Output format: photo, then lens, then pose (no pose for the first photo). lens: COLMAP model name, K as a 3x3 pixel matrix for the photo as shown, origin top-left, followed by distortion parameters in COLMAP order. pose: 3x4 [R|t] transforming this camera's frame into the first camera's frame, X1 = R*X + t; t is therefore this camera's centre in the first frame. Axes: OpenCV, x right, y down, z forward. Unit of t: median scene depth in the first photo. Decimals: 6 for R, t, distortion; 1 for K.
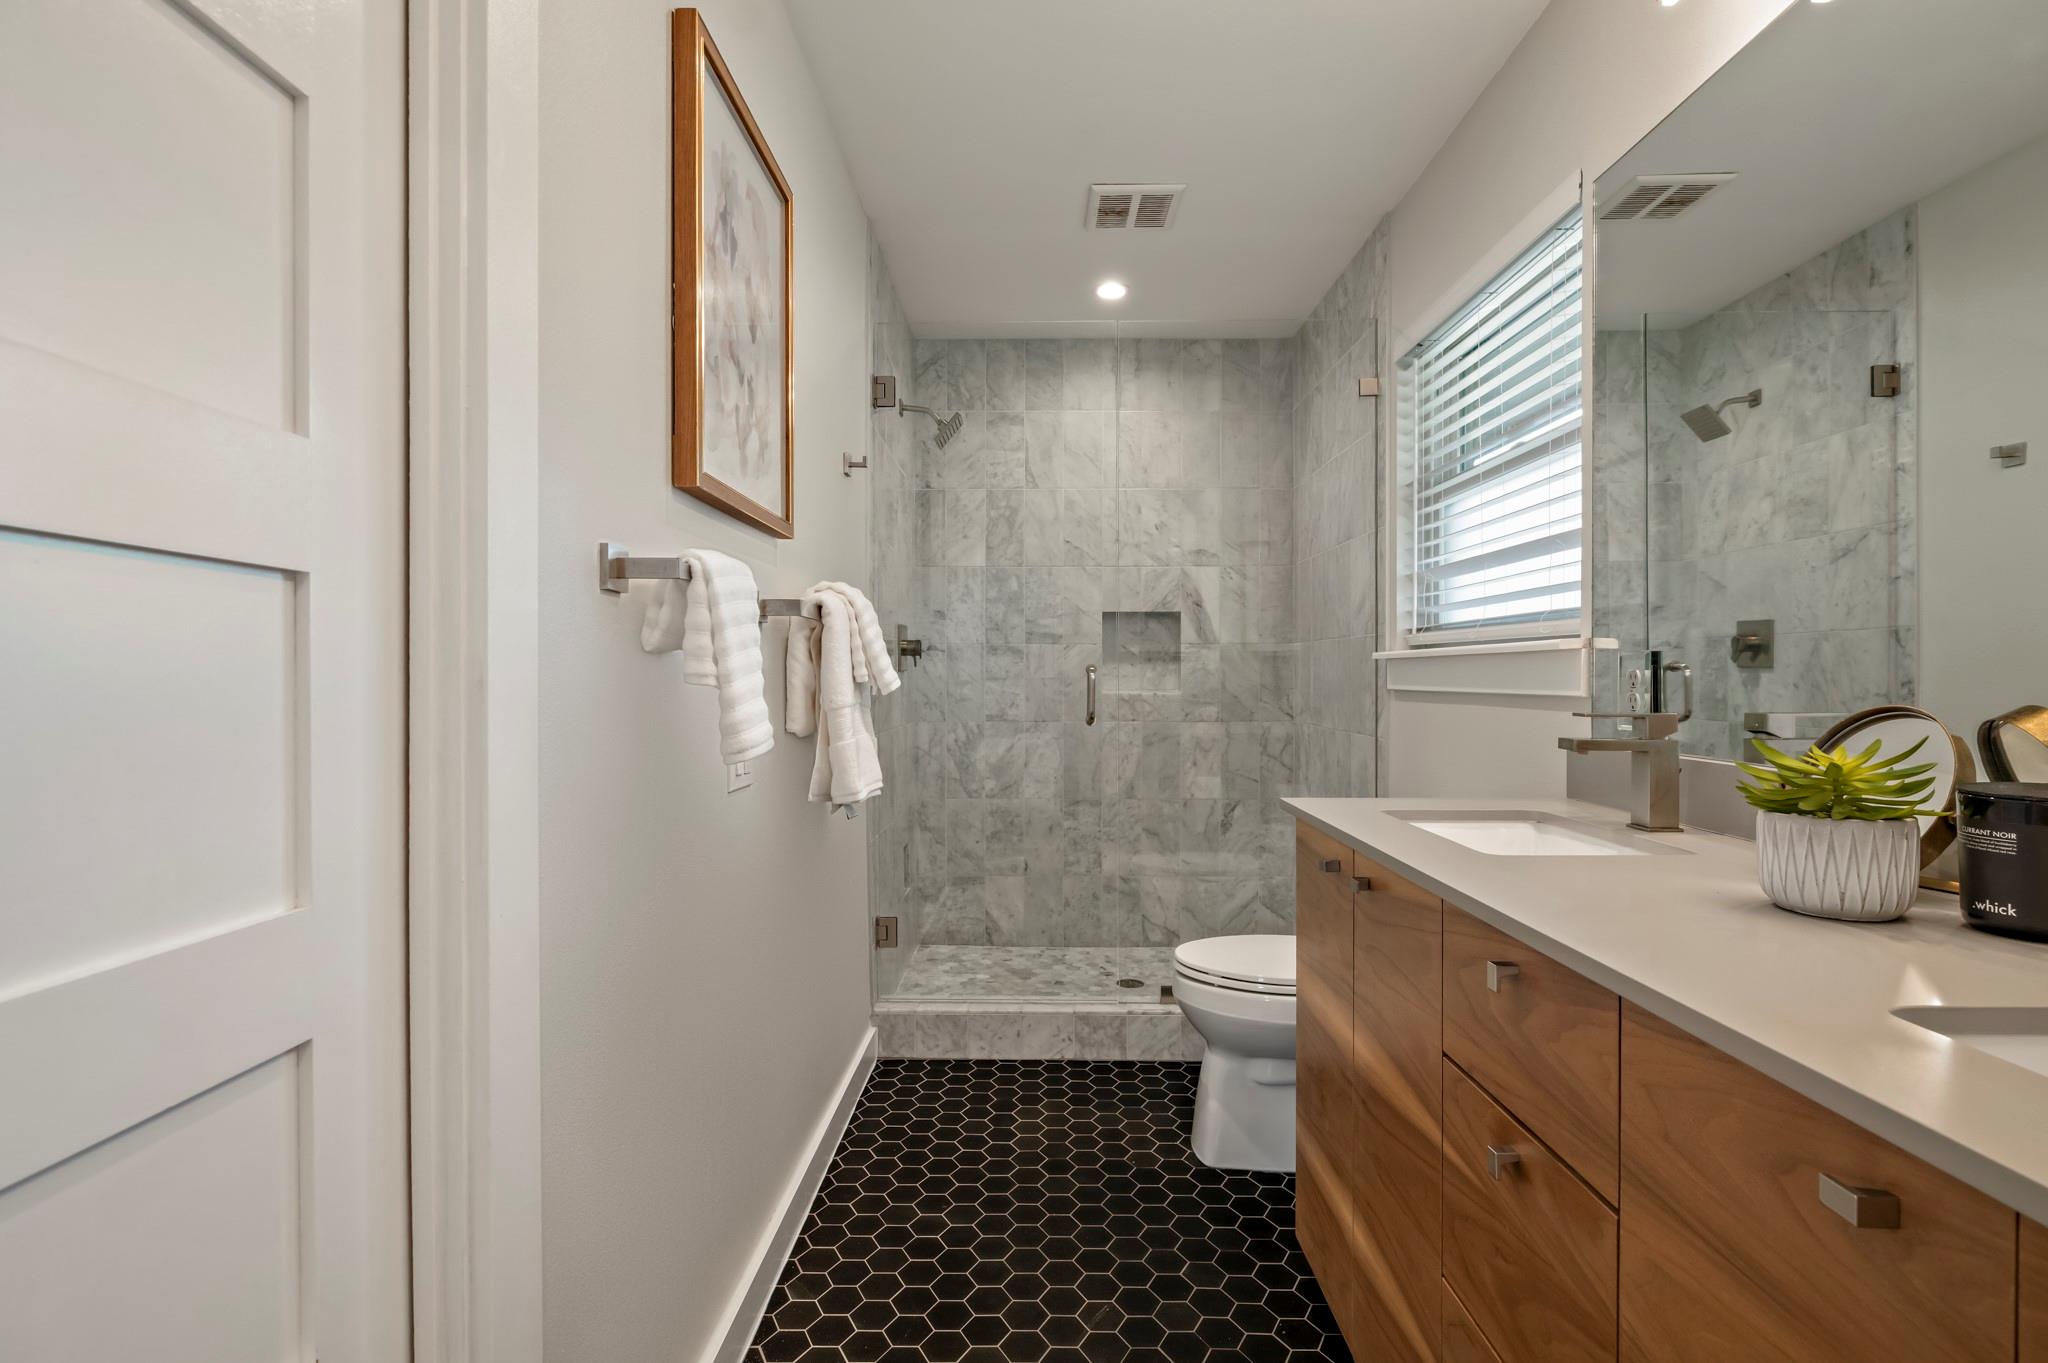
lens RADIAL K [[946.7, 0, 1023.8], [0, 946.7, 687.5], [0, 0, 1]] dist [-0.000604, -0.000073]
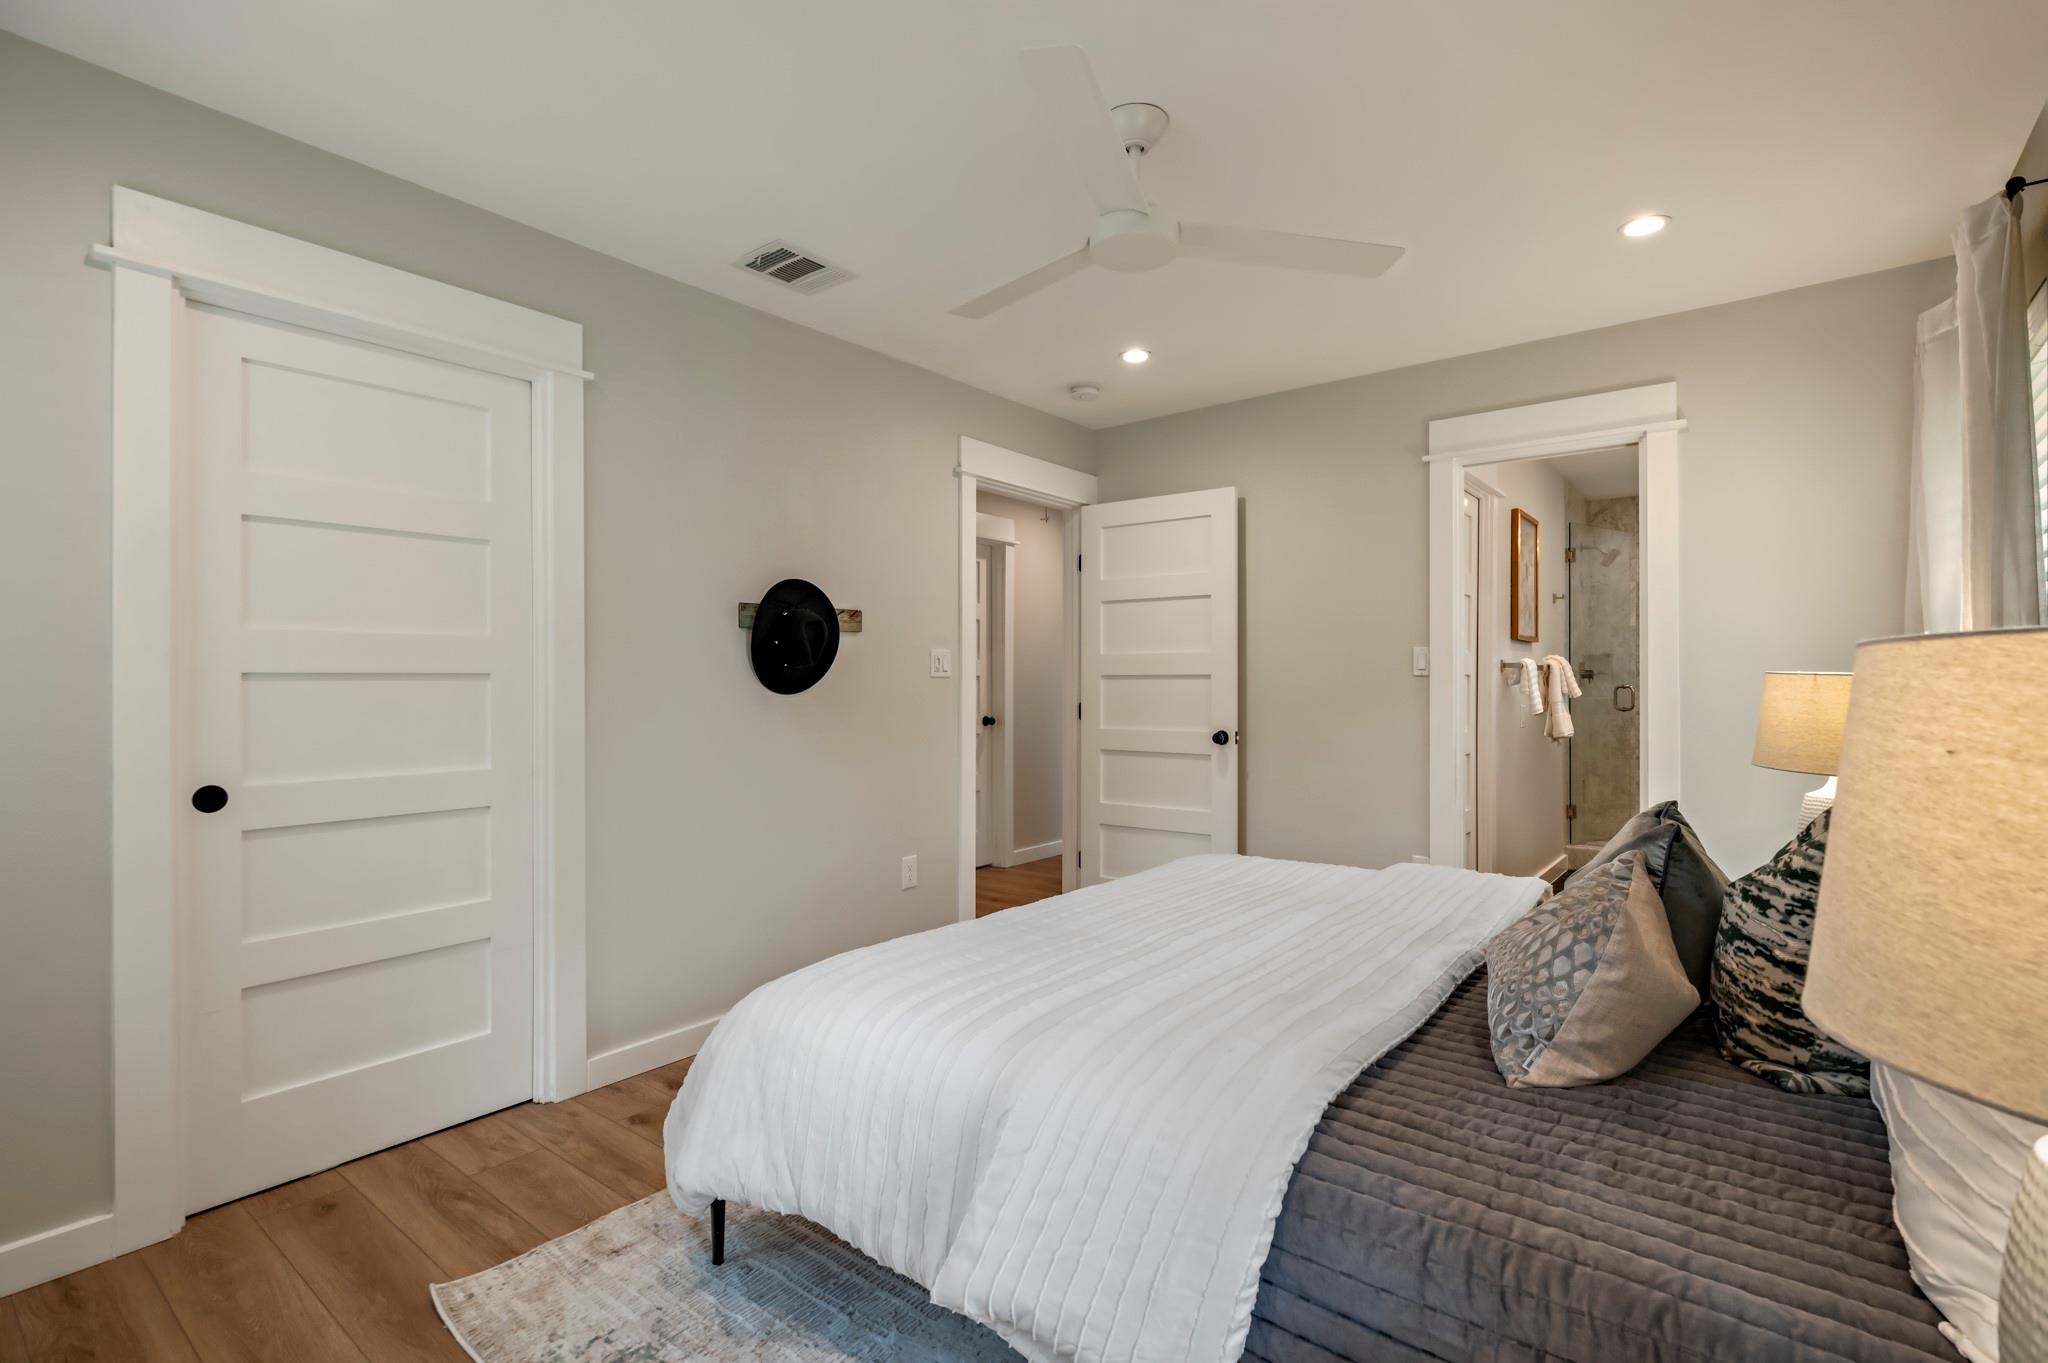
lens RADIAL K [[946.7, 0, 1032.1], [0, 946.7, 676.7], [0, 0, 1]] dist [-0.000604, -0.000073]
pose [[0.796848, -0.003021, -0.604172, 0.180116], [-0.006869, 0.999878, -0.014059, -0.002770], [0.604140, 0.015353, 0.796730, -1.512343]]
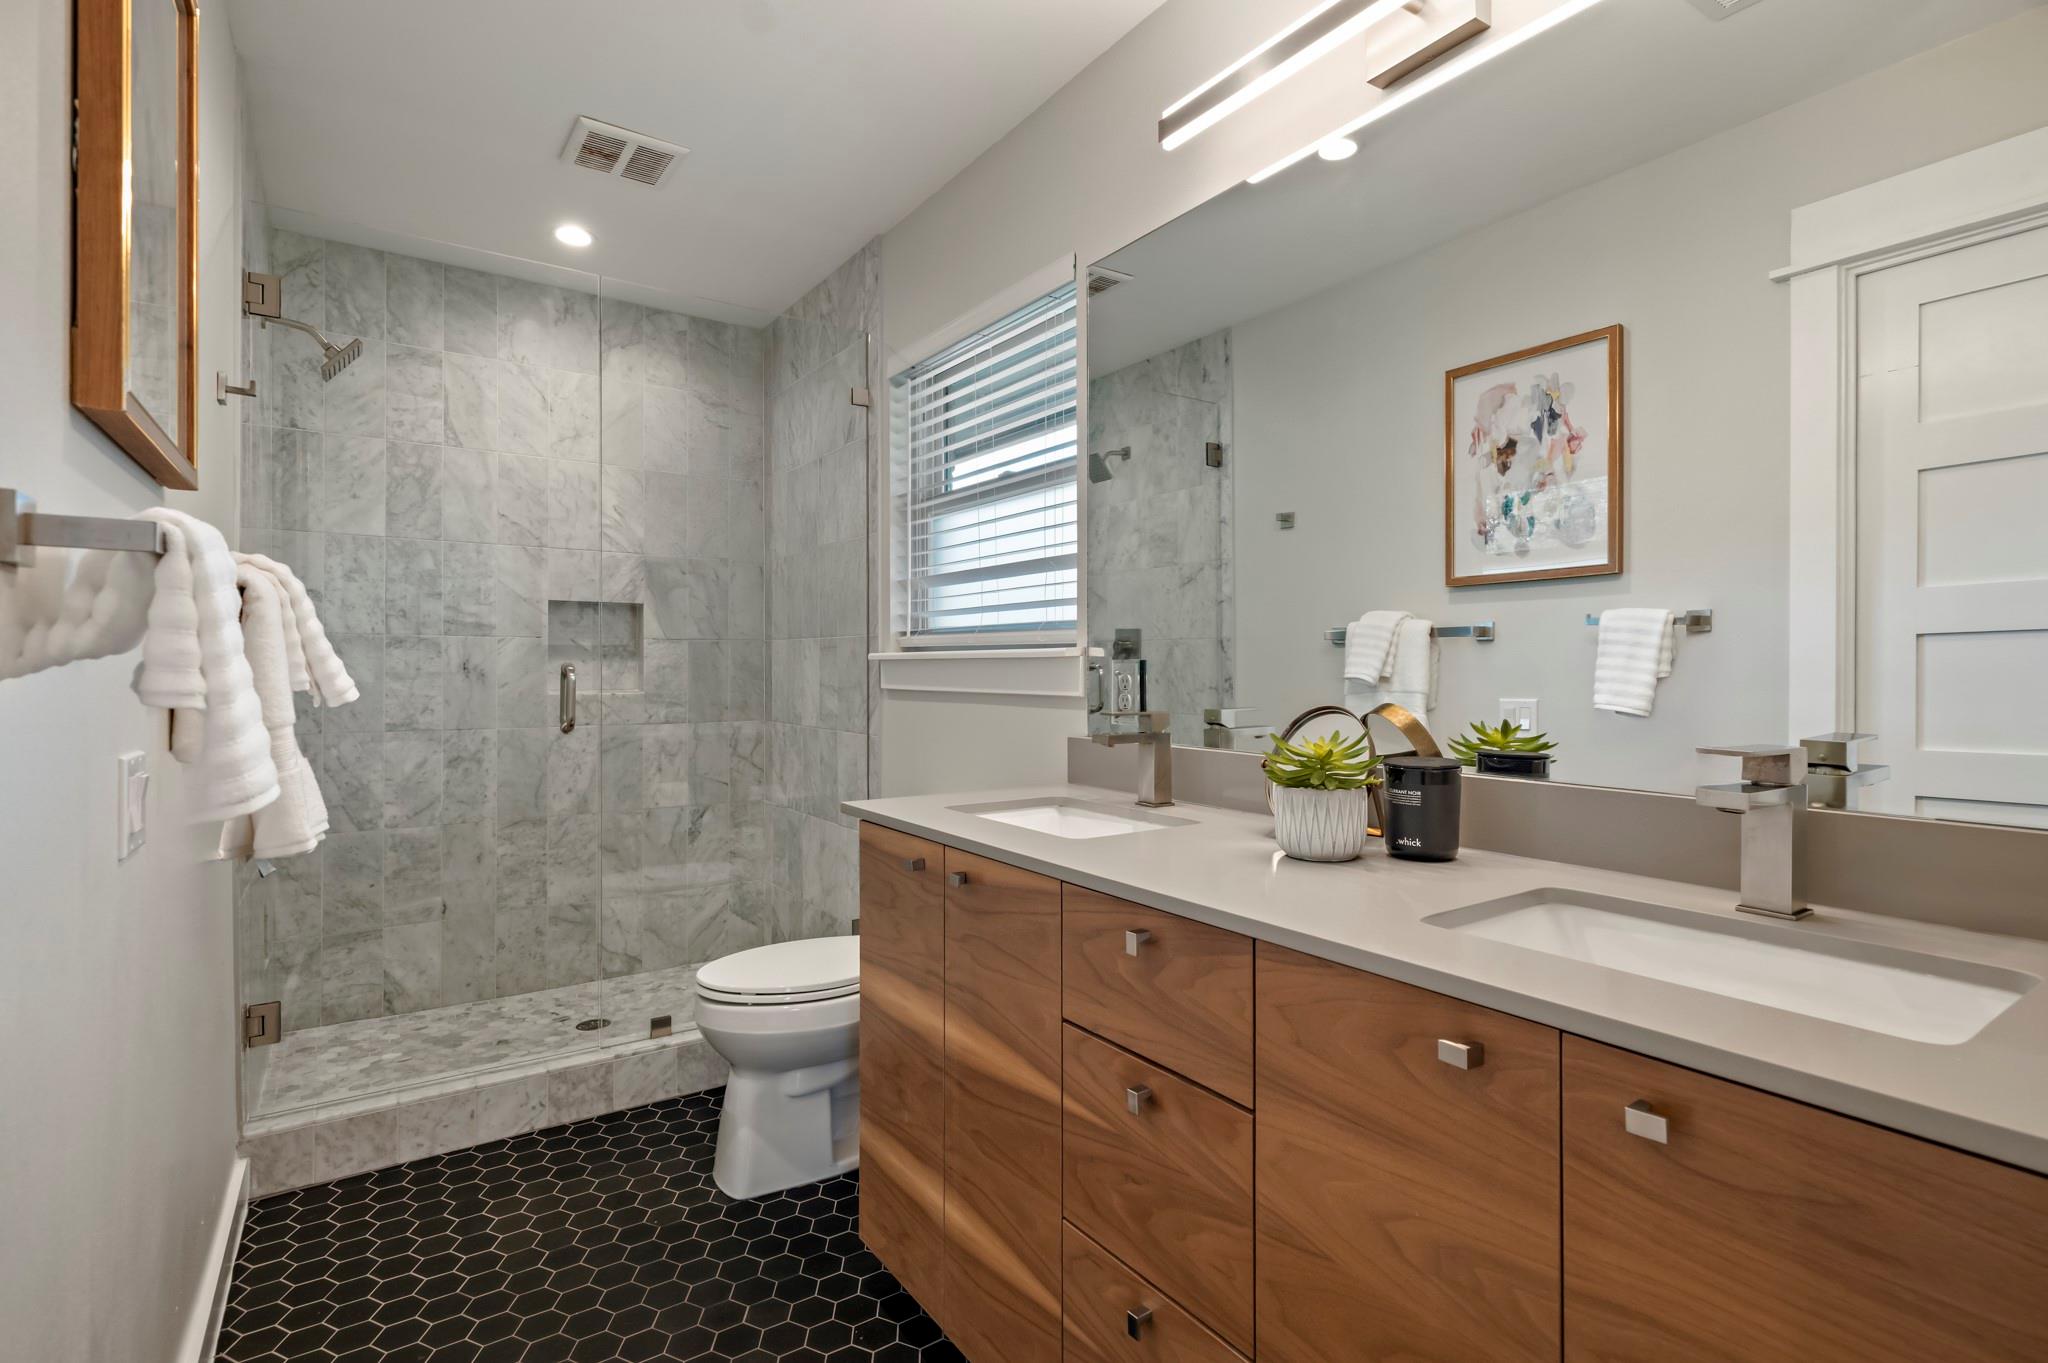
lens RADIAL K [[976.8, 0, 1024.9], [0, 976.8, 666.0], [0, 0, 1]] dist [0.008863, 0.000914]
pose [[0.814623, 0.002115, 0.579986, -0.114893], [0.005647, 0.999917, -0.011579, -0.009684], [-0.579963, 0.012707, 0.814544, 0.028460]]
